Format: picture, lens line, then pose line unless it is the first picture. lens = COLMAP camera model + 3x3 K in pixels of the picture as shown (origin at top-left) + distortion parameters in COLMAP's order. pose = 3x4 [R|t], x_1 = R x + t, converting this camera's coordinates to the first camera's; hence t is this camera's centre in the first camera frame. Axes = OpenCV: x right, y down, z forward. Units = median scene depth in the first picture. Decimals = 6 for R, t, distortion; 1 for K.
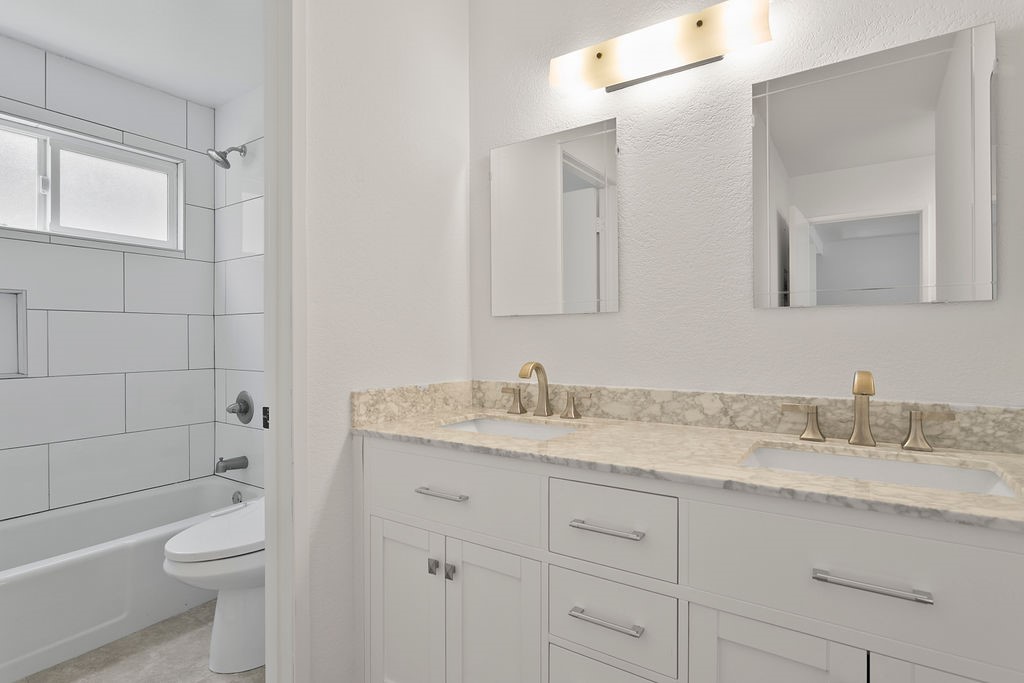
lens RADIAL K [[503.3, 0, 499.3], [0, 503.3, 342.4], [0, 0, 1]] dist [-0.011975, 0.000531]
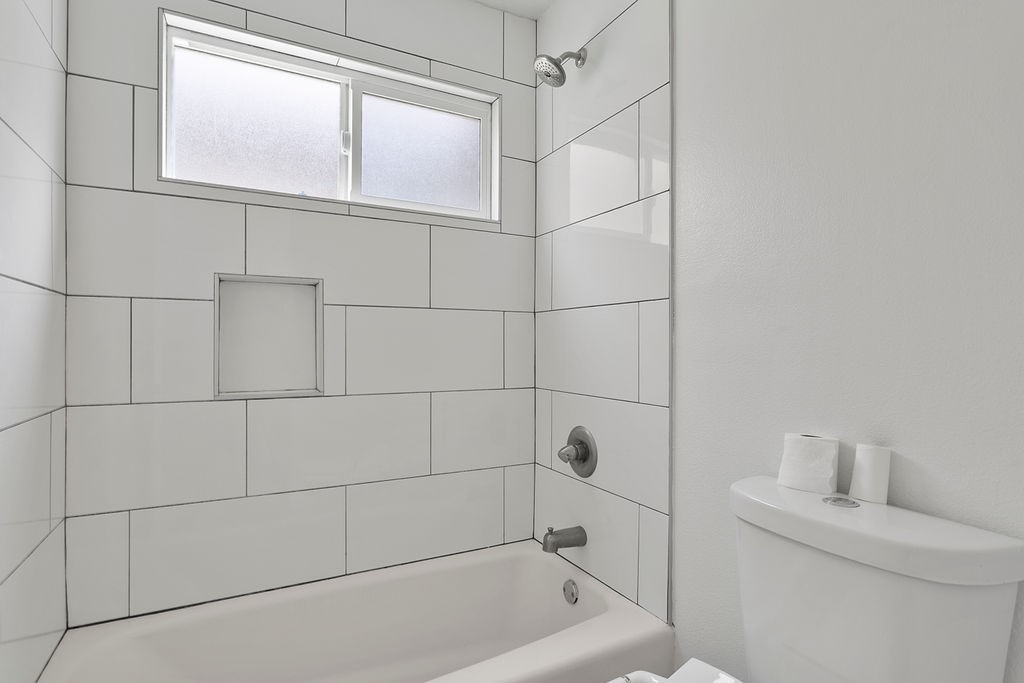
lens RADIAL K [[503.3, 0, 499.3], [0, 503.3, 342.4], [0, 0, 1]] dist [-0.011975, 0.000531]
pose [[0.877839, -0.000774, -0.478956, -0.299142], [-0.006631, 0.999883, -0.013770, -0.001268], [0.478910, 0.015264, 0.877731, 0.389875]]
